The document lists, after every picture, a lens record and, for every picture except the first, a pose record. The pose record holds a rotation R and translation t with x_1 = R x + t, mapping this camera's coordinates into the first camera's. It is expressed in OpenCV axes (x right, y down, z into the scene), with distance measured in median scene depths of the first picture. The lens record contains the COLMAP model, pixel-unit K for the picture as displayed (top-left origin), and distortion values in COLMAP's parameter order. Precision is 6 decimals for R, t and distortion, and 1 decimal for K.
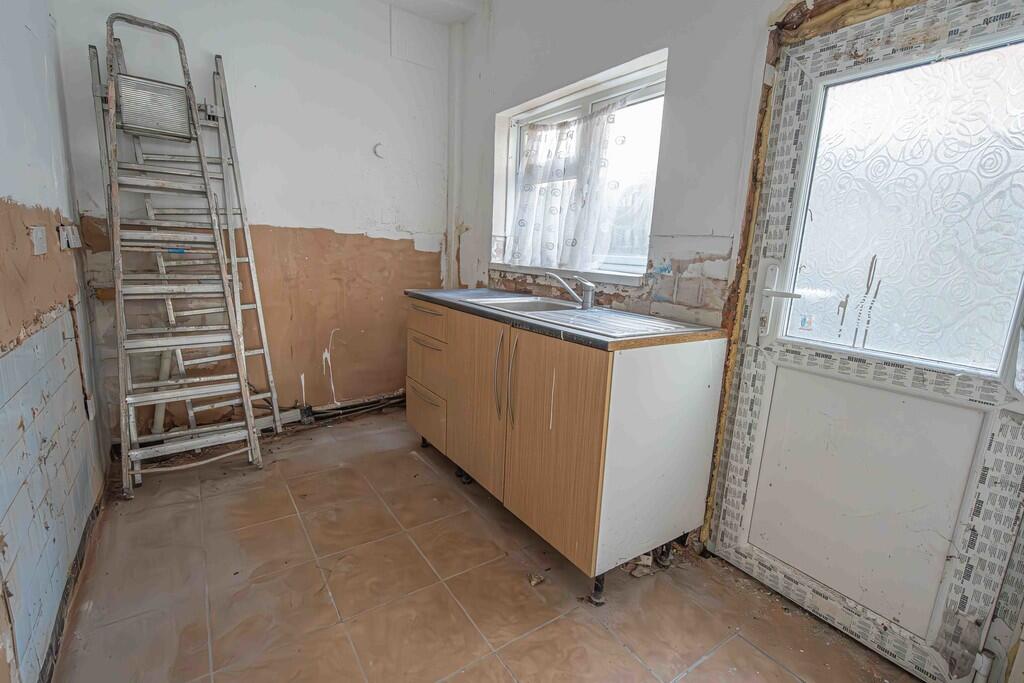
lens RADIAL K [[469.4, 0, 513.6], [0, 469.4, 341.8], [0, 0, 1]] dist [-0.001638, -0.001077]
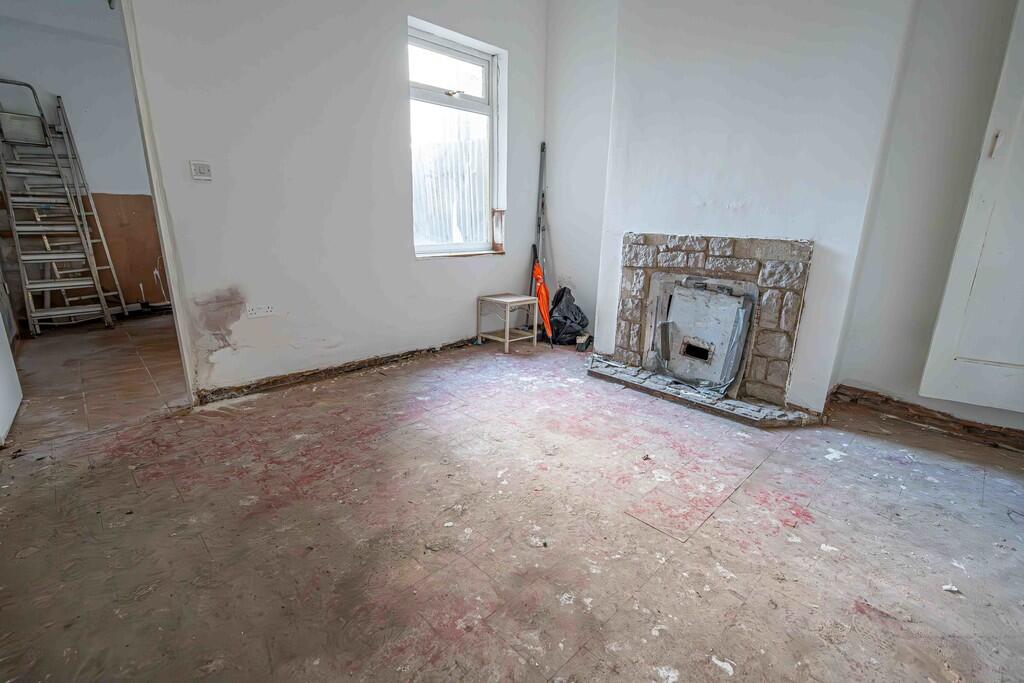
lens RADIAL K [[469.4, 0, 510.1], [0, 469.4, 342.2], [0, 0, 1]] dist [-0.001638, -0.001077]
pose [[0.988750, -0.065958, 0.134252, 0.756849], [0.056594, 0.995768, 0.072413, 0.283326], [-0.138460, -0.064000, 0.988298, -1.039444]]
